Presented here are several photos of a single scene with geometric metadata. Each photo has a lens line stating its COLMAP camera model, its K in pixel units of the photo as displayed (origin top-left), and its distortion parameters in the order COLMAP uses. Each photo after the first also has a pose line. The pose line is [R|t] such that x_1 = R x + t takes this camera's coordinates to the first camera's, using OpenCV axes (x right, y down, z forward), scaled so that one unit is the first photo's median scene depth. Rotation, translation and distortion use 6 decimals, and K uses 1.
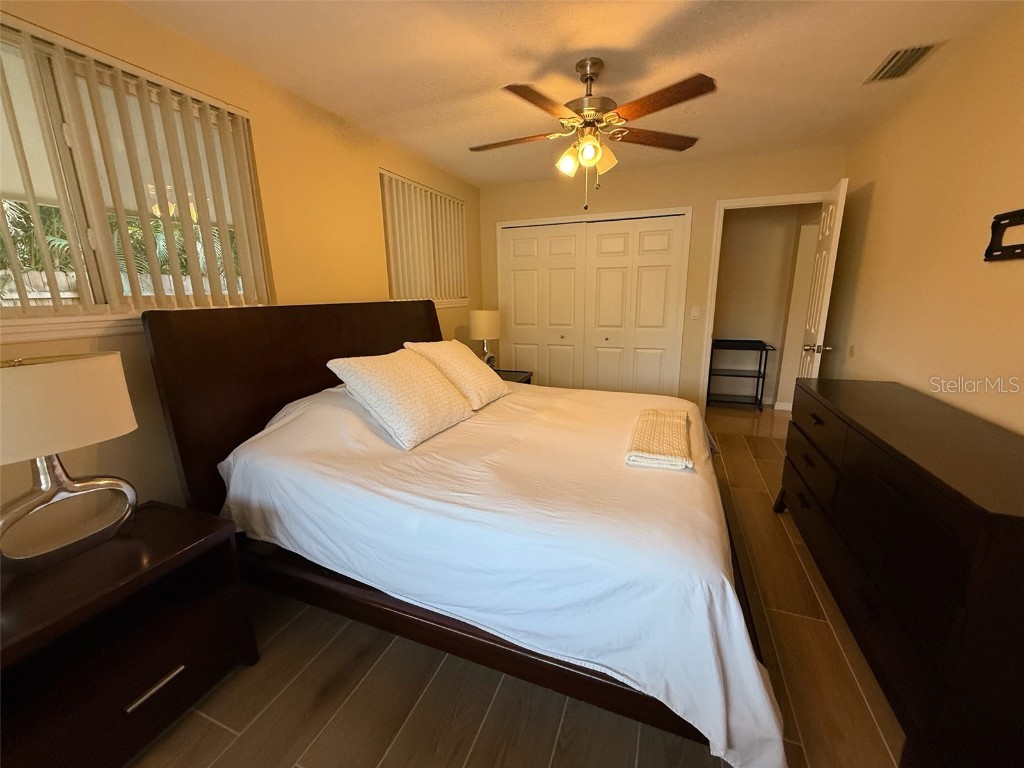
lens RADIAL K [[407.3, 0, 511.7], [0, 407.3, 381.8], [0, 0, 1]] dist [-0.000715, 0.000035]
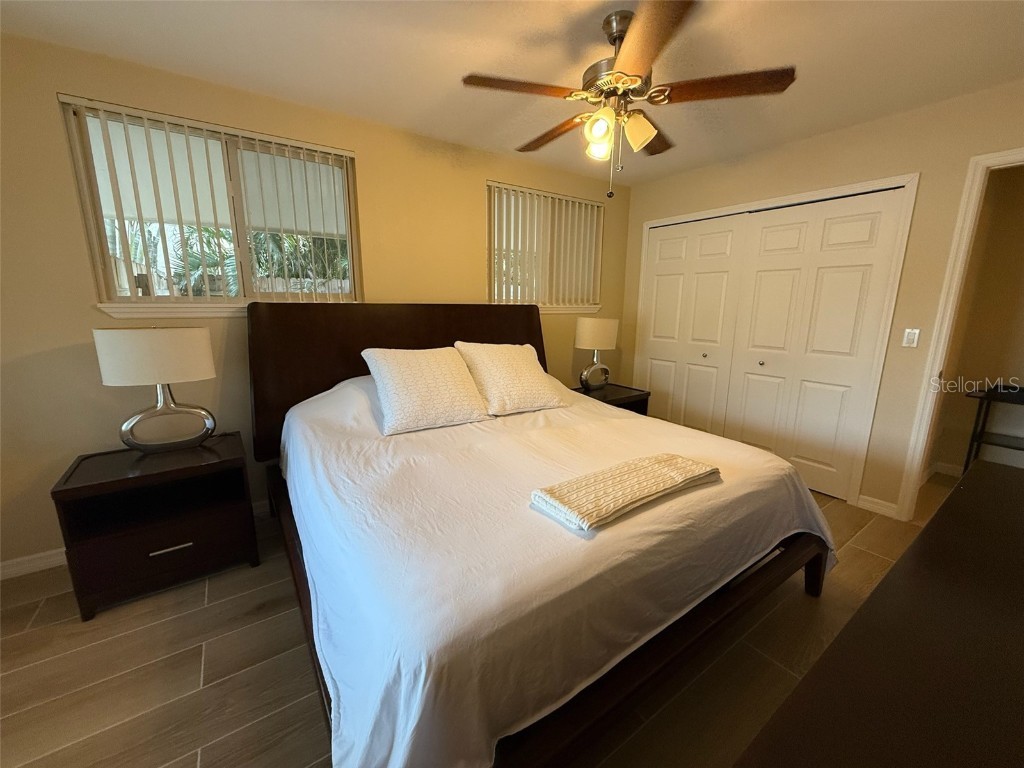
lens RADIAL K [[406.6, 0, 509.2], [0, 406.6, 384.4], [0, 0, 1]] dist [-0.001145, 0.000101]
pose [[0.830137, 0.134169, -0.541176, 0.467069], [-0.142483, 0.989436, 0.026740, -0.035618], [0.539046, 0.054911, 0.840484, 0.197193]]
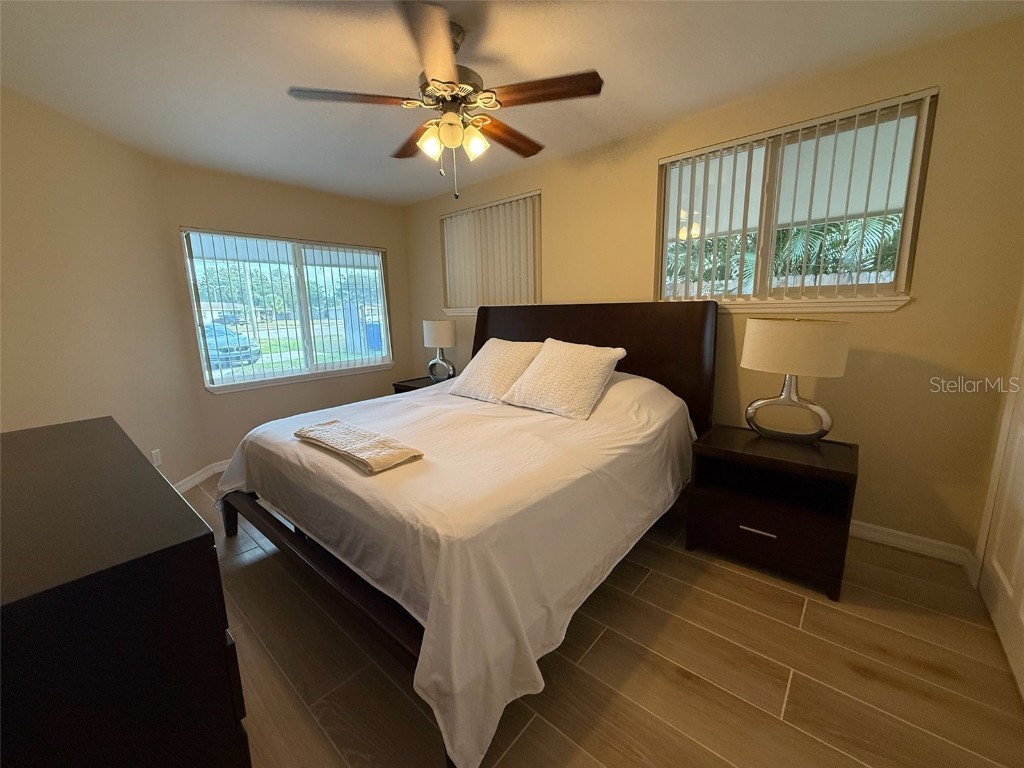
lens RADIAL K [[411.7, 0, 512.0], [0, 411.7, 384.0], [0, 0, 1]] dist [0.025578, 0.000091]
pose [[-0.337706, 0.199892, -0.919781, 0.932923], [-0.172317, 0.947545, 0.269194, -0.282938], [0.925344, 0.249402, -0.285547, 1.308284]]
